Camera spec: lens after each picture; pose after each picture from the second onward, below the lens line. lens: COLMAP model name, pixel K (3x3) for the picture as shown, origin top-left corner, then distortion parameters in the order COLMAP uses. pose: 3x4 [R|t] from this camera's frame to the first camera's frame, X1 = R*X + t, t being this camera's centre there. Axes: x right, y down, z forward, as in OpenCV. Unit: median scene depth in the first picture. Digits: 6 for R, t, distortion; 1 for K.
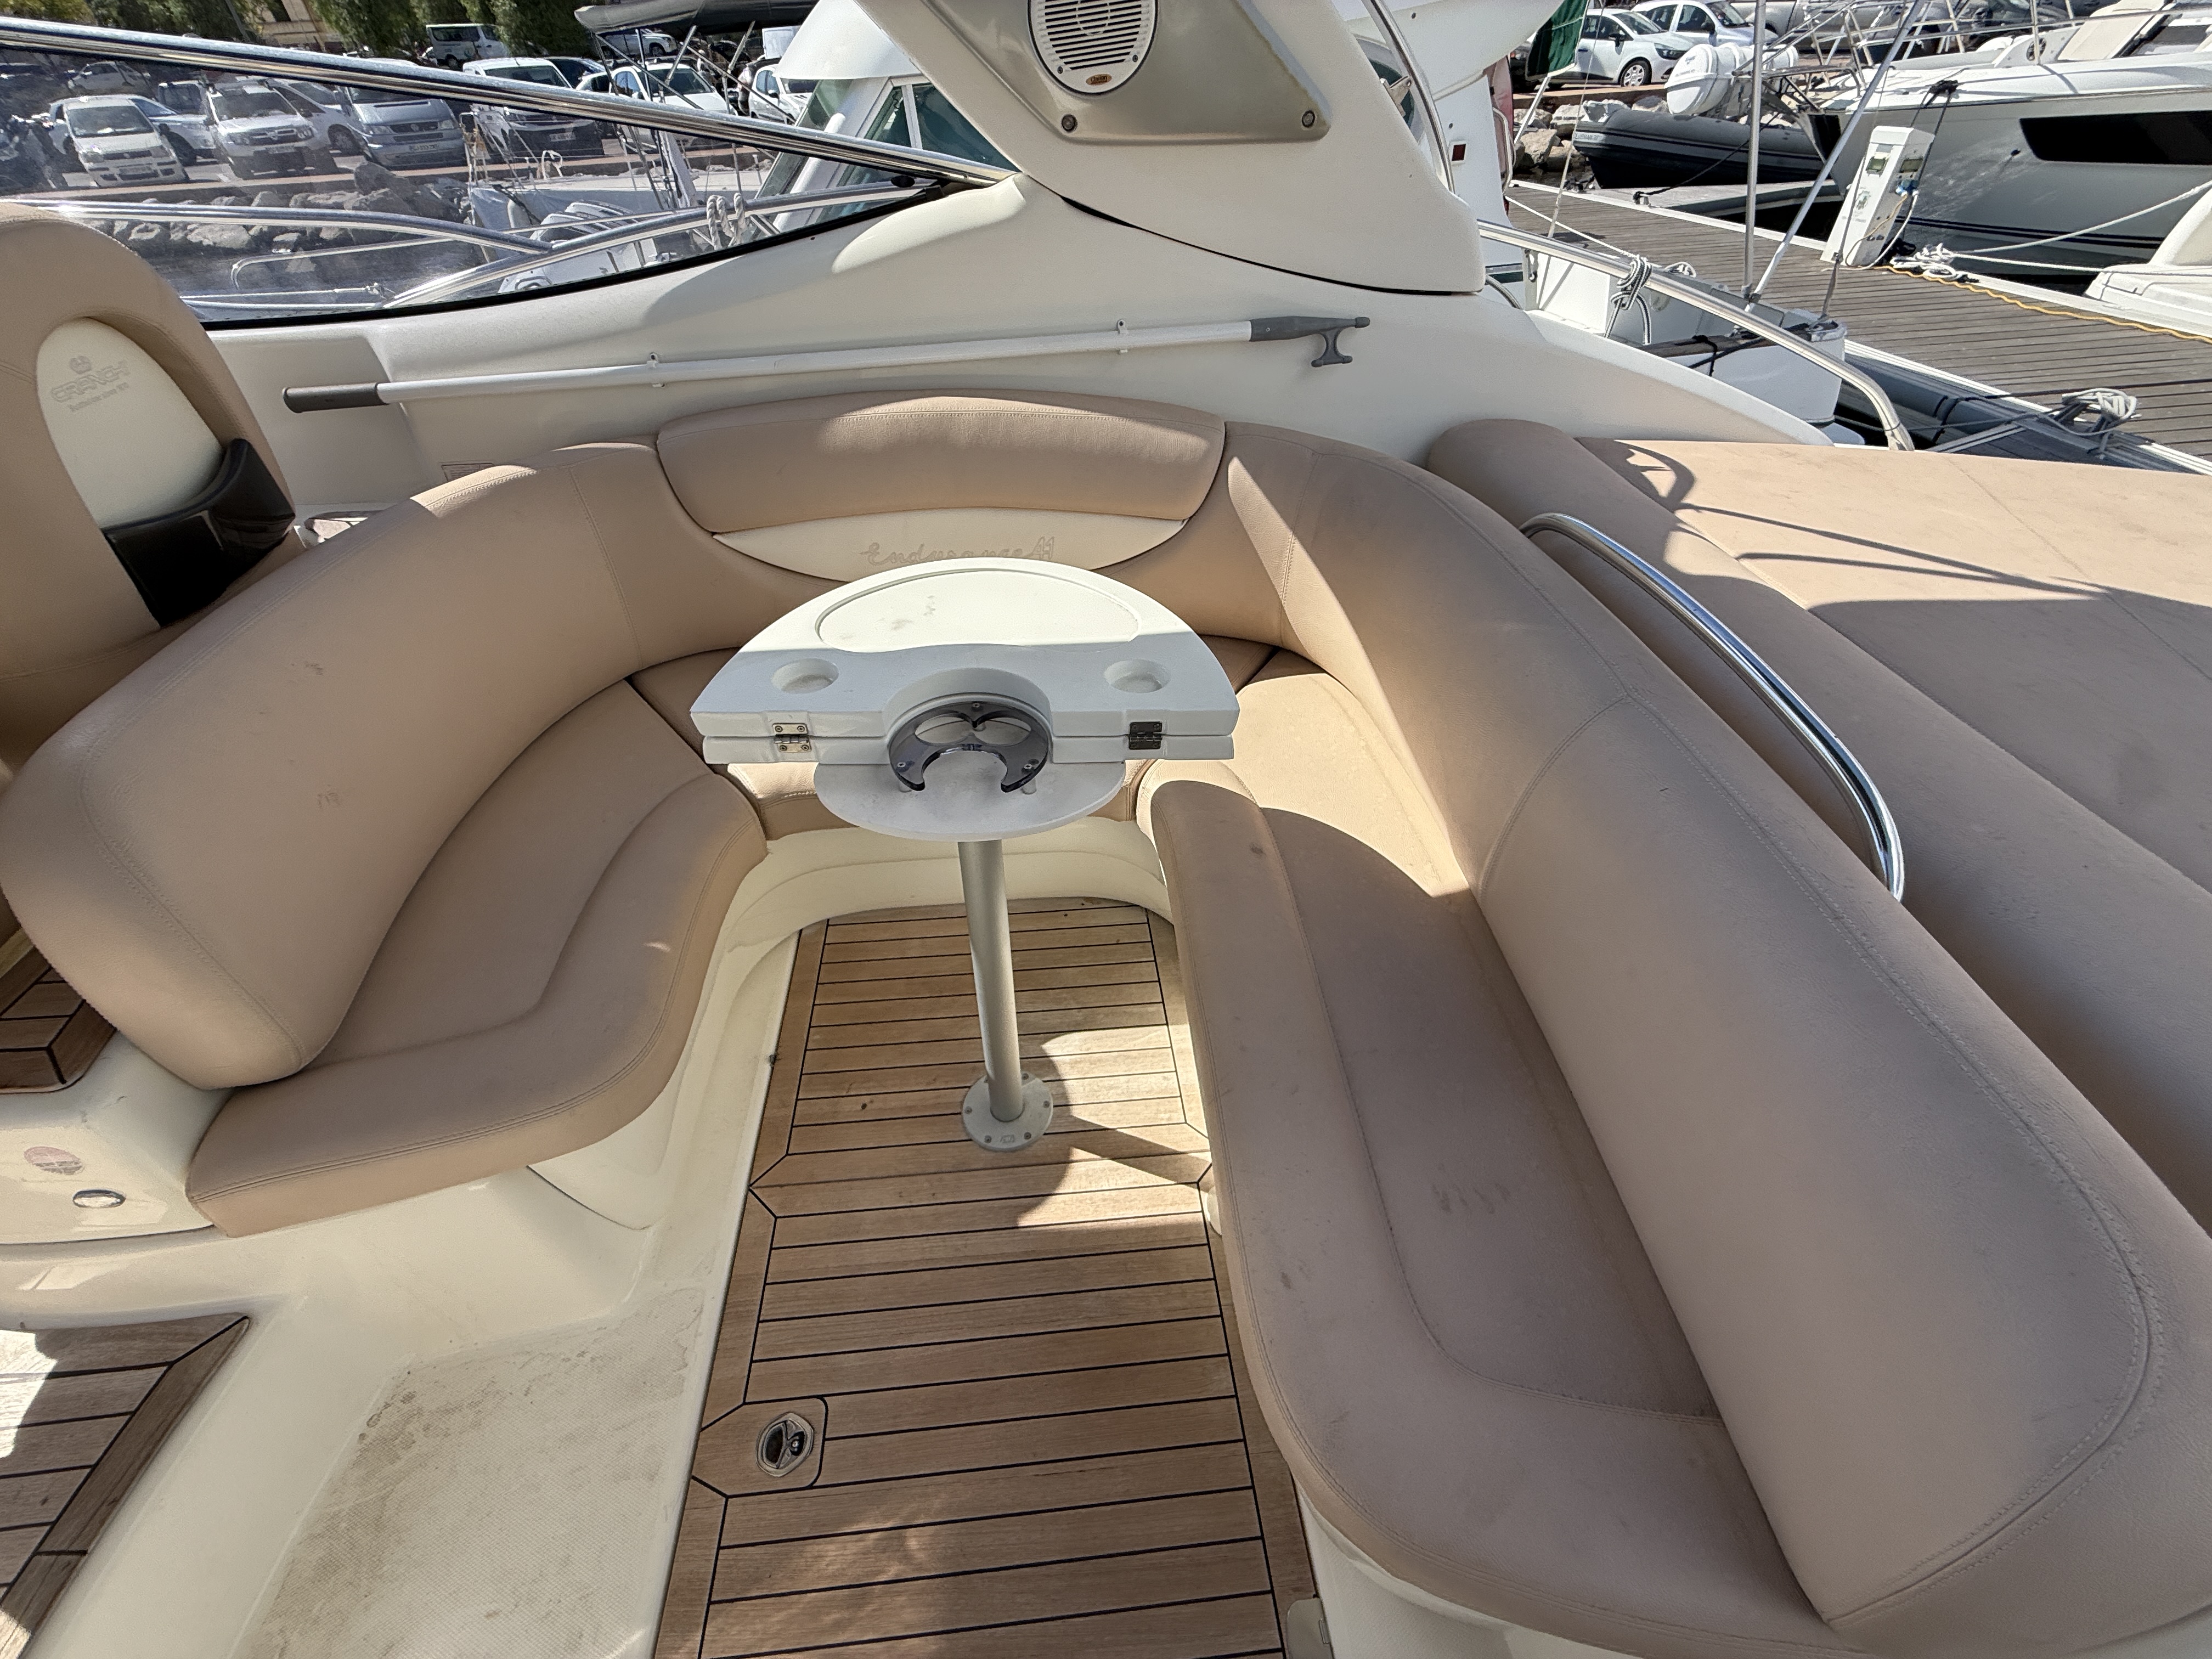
lens RADIAL K [[904.6, 0, 1106.0], [0, 904.6, 829.5], [0, 0, 1]] dist [0.002308, 0.000550]
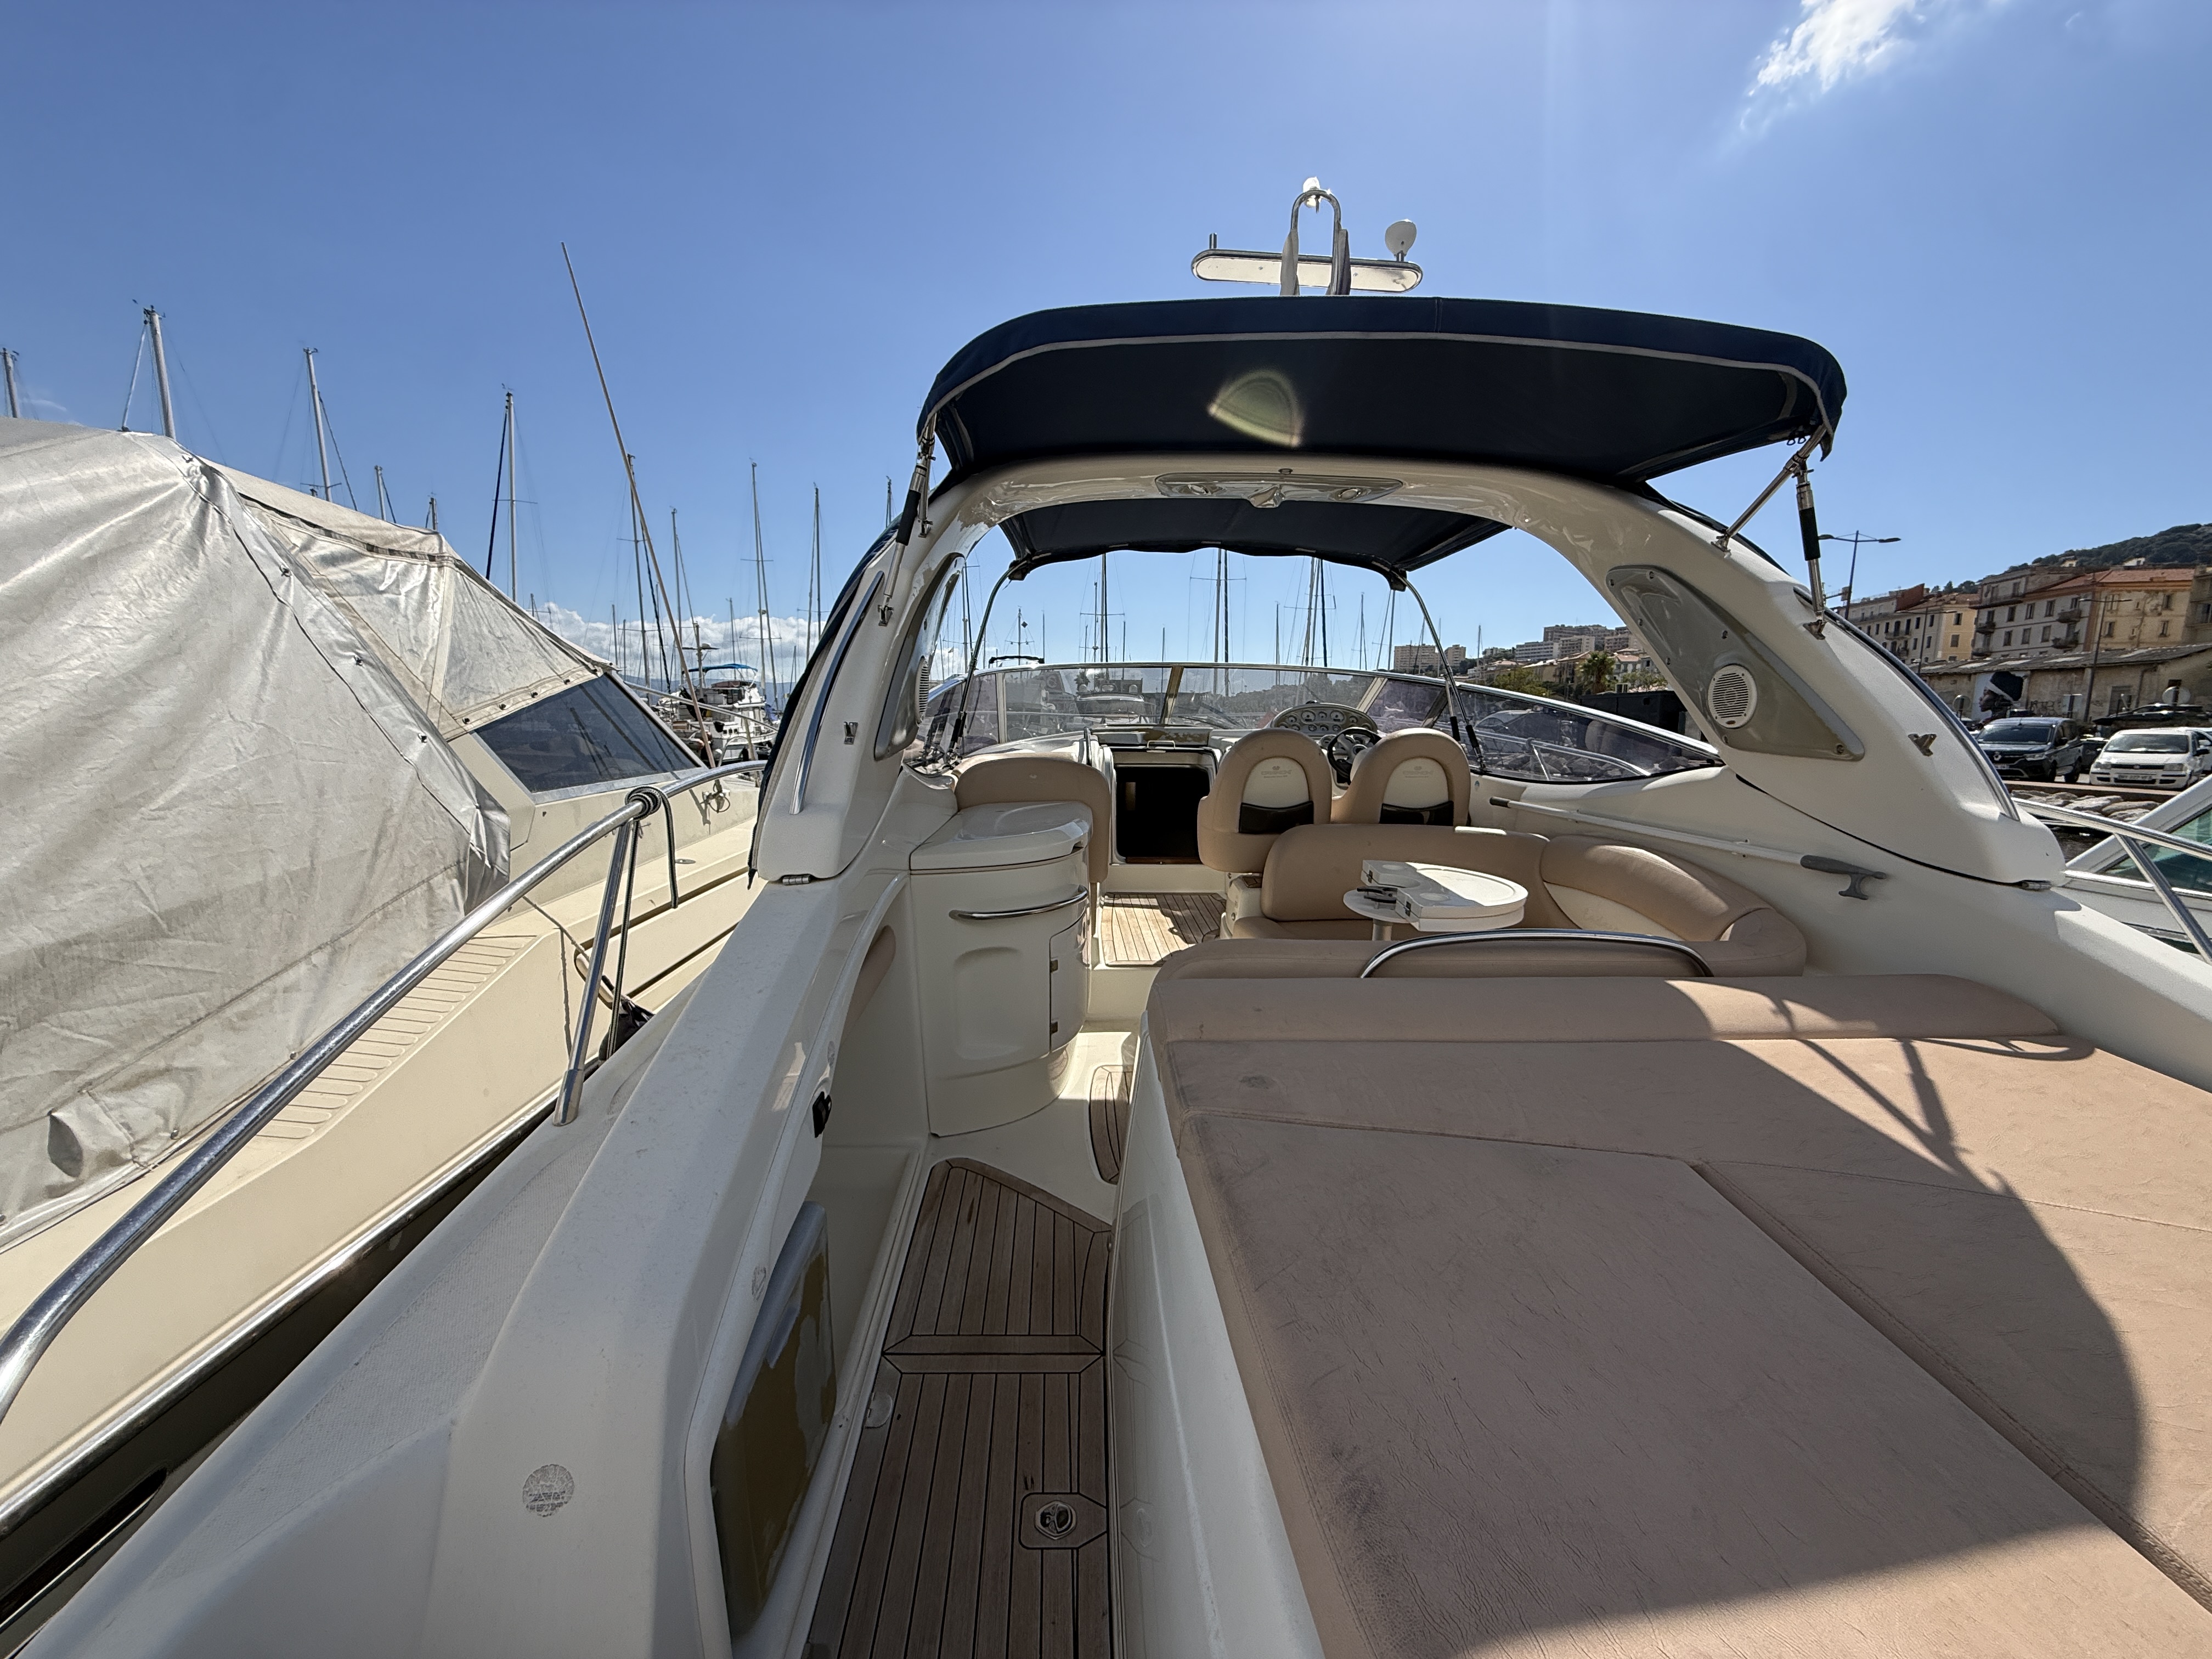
lens RADIAL K [[888.1, 0, 1094.0], [0, 888.1, 836.5], [0, 0, 1]] dist [-0.002275, -0.000252]
pose [[-0.055635, 0.176755, -0.982681, 1.662848], [-0.661312, 0.730849, 0.168898, -0.060583], [0.748045, 0.659255, 0.076229, 0.000218]]
